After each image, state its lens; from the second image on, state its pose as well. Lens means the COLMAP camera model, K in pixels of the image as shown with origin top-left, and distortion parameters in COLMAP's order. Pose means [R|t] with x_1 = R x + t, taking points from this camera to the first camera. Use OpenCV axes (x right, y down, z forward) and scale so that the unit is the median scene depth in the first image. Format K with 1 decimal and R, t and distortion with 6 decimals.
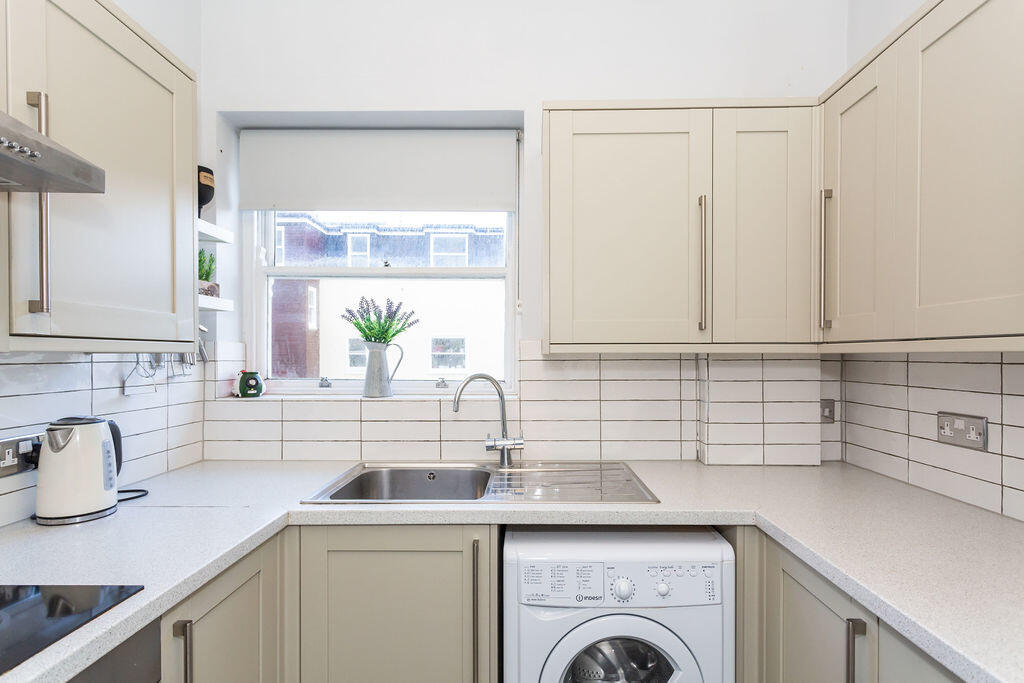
lens RADIAL K [[507.2, 0, 526.2], [0, 507.2, 358.7], [0, 0, 1]] dist [-0.000115, 0.002038]
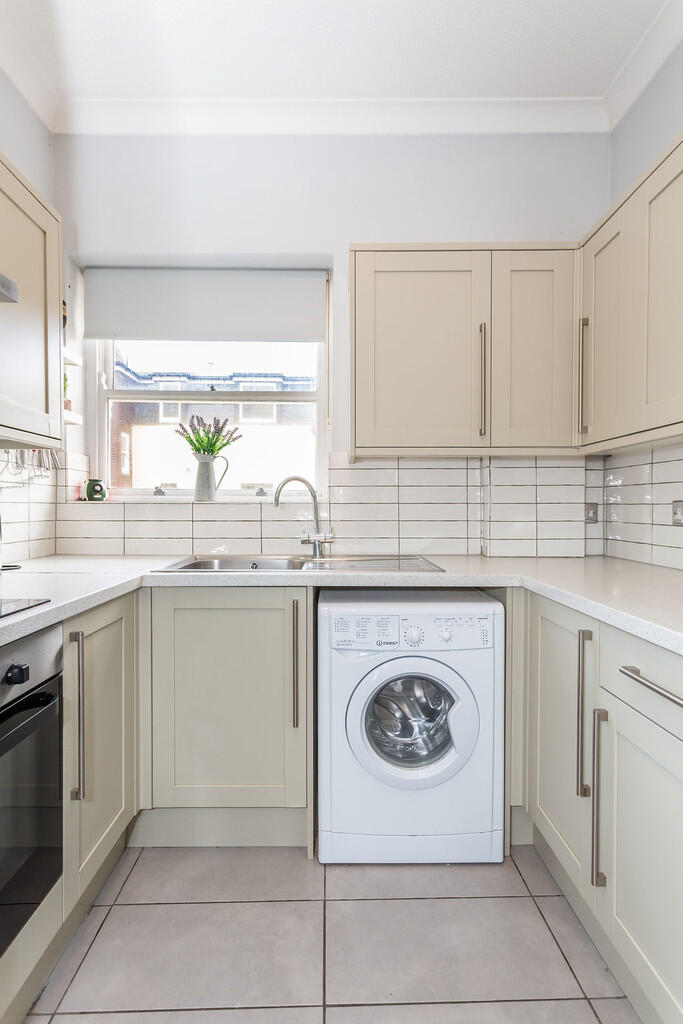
lens RADIAL K [[507.2, 0, 339.1], [0, 507.2, 519.8], [0, 0, 1]] dist [-0.000115, 0.002038]
pose [[0.999877, 0.001040, 0.015623, -0.009648], [-0.001154, 0.999973, 0.007297, 0.119309], [-0.015615, -0.007314, 0.999851, -0.176062]]
